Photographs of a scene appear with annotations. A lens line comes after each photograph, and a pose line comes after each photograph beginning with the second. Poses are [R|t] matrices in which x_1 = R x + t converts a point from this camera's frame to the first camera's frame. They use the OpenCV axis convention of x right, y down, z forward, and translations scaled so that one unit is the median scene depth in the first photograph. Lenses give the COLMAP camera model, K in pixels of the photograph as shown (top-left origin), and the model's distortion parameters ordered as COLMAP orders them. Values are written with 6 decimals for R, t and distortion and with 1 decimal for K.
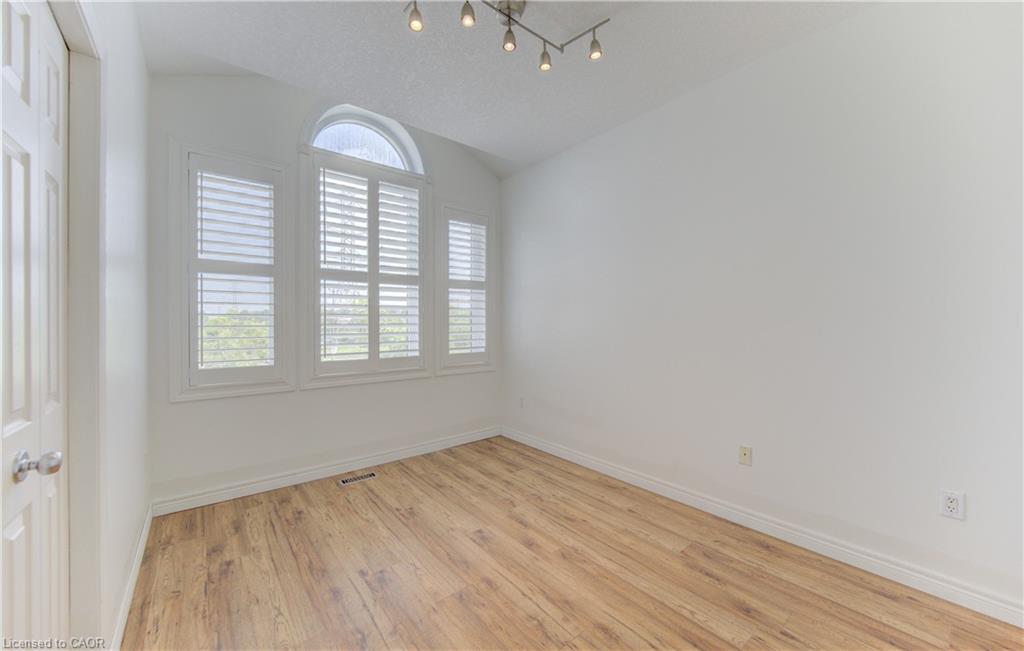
lens RADIAL K [[383.8, 0, 512.0], [0, 383.8, 325.5], [0, 0, 1]] dist [-0.000373, -0.000333]
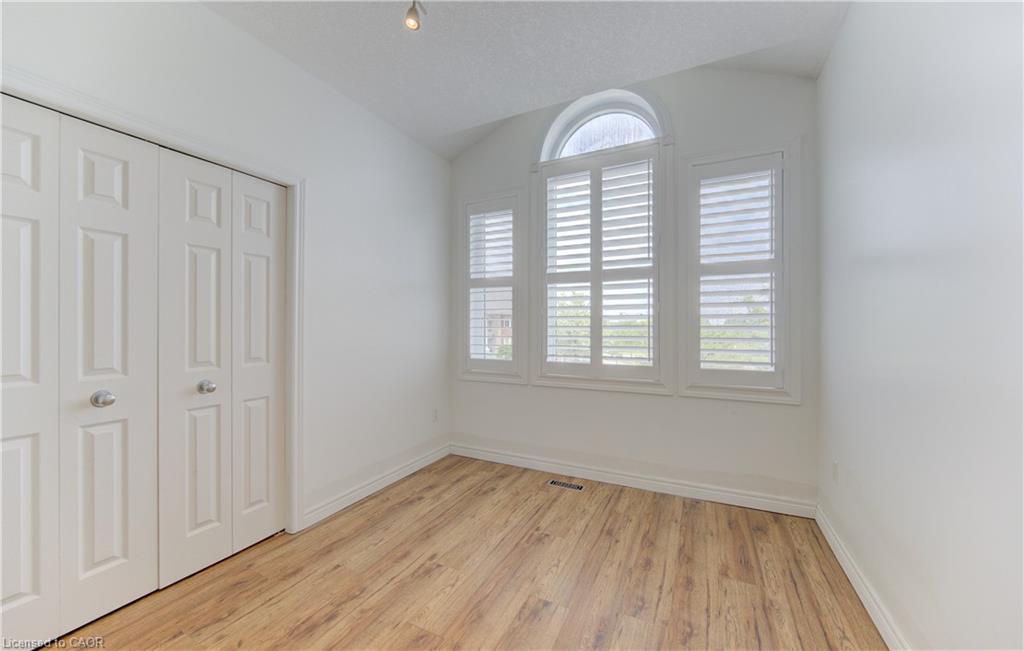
lens RADIAL K [[383.8, 0, 512.0], [0, 383.8, 325.5], [0, 0, 1]] dist [-0.000373, -0.000333]
pose [[0.409651, -0.001172, -0.912242, 0.435264], [-0.009131, 0.999944, -0.005385, 0.001561], [0.912197, 0.010535, 0.409617, 0.482761]]
